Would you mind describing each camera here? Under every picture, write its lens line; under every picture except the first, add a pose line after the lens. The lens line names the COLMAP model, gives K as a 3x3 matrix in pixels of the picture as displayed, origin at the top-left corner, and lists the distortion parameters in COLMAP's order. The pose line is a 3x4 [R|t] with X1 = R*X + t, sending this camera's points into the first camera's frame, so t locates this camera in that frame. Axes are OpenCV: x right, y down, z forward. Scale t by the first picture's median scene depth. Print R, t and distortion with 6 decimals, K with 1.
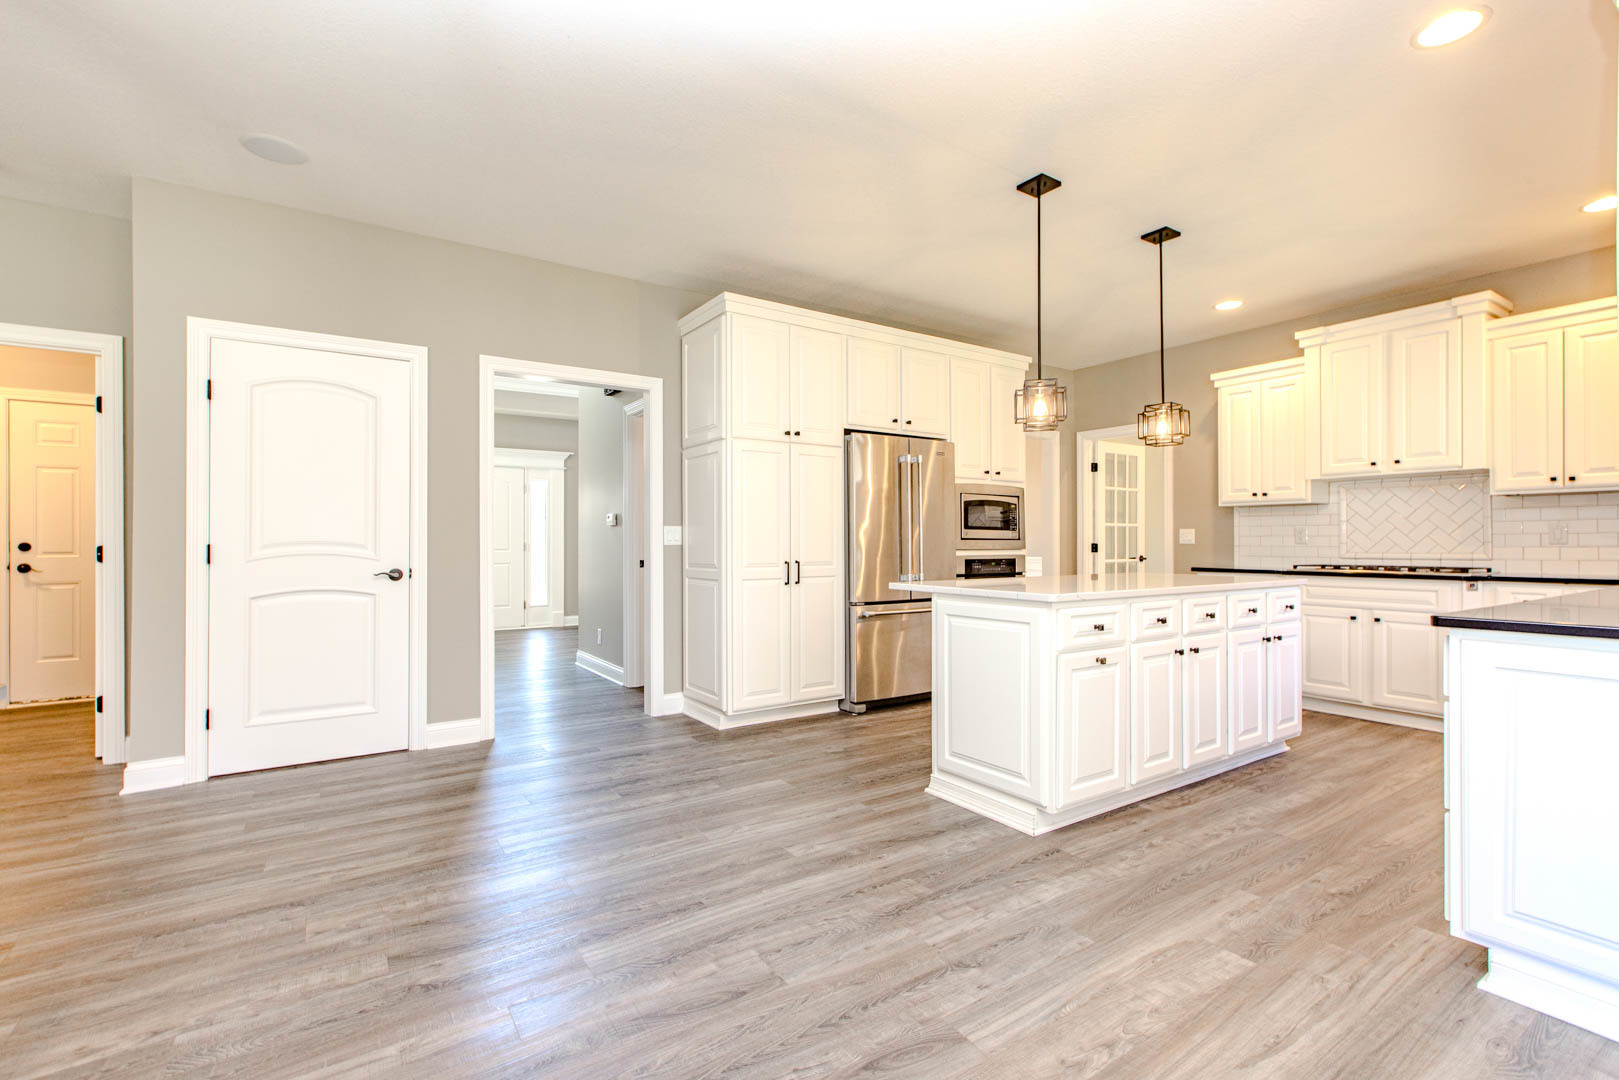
lens RADIAL K [[725.5, 0, 807.2], [0, 725.5, 541.6], [0, 0, 1]] dist [0.001959, -0.000332]
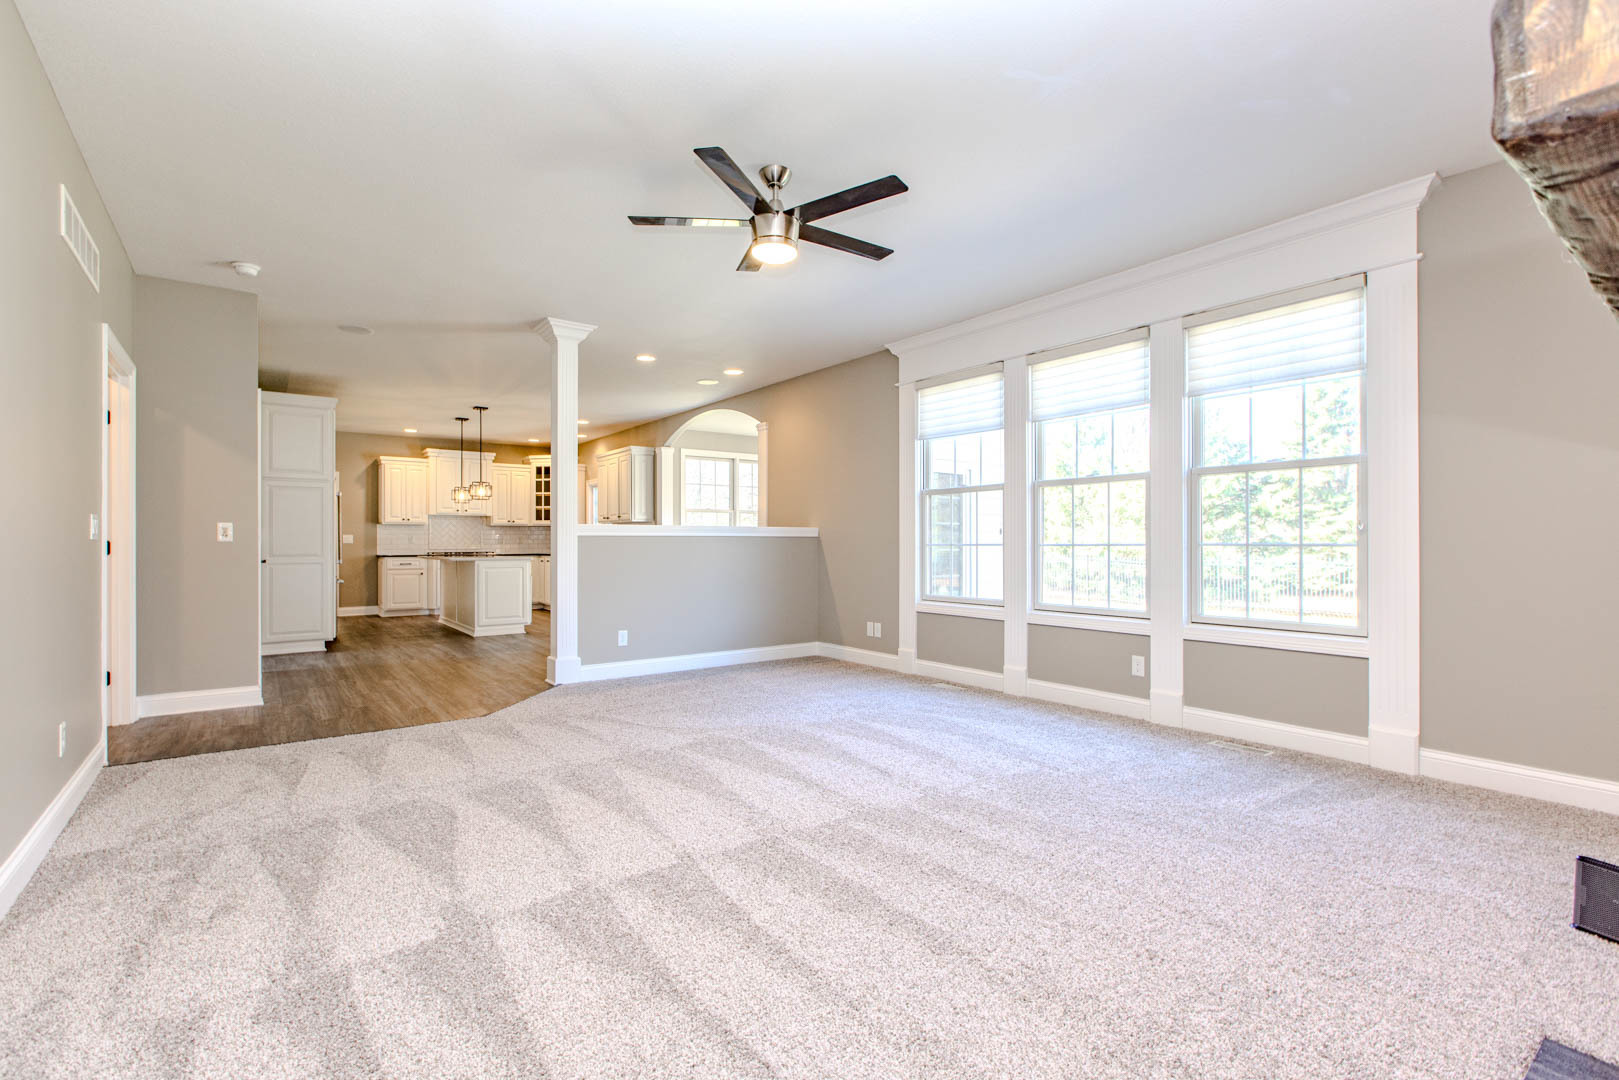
lens RADIAL K [[725.5, 0, 795.7], [0, 725.5, 539.5], [0, 0, 1]] dist [0.001959, -0.000332]
pose [[-0.050150, 0.006434, 0.998721, -1.928871], [-0.000105, 0.999979, -0.006448, 0.007128], [-0.998742, -0.000429, -0.050148, -0.019633]]
